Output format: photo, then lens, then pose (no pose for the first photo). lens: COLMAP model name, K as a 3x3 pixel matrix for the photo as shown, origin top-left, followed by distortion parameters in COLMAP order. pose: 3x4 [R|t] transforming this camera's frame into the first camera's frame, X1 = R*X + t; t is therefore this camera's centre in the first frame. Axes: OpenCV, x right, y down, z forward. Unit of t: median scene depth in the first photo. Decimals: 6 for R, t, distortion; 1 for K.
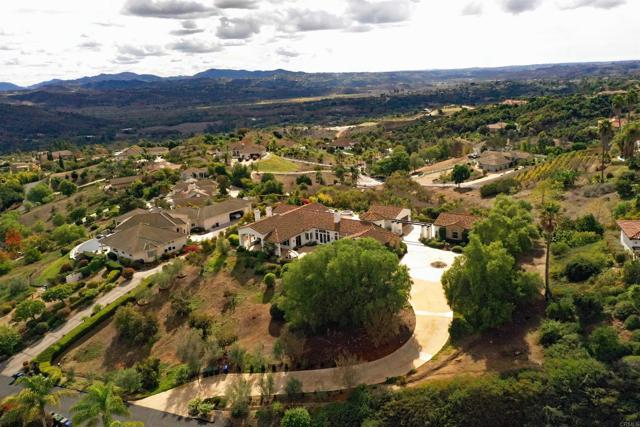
lens RADIAL K [[502.8, 0, 320.8], [0, 502.8, 216.1], [0, 0, 1]] dist [-0.003521, 0.003051]
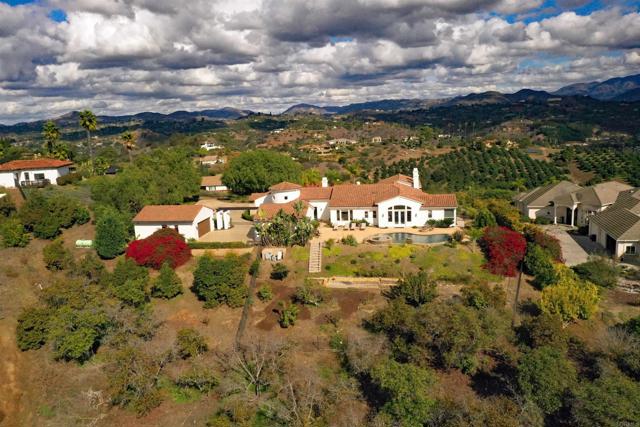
lens RADIAL K [[502.8, 0, 318.5], [0, 502.8, 213.7], [0, 0, 1]] dist [-0.003521, 0.003051]
pose [[-0.893710, 0.170047, -0.415170, 0.210520], [-0.031569, 0.899258, 0.436278, -0.168613], [0.447533, 0.403013, -0.798308, 0.881805]]
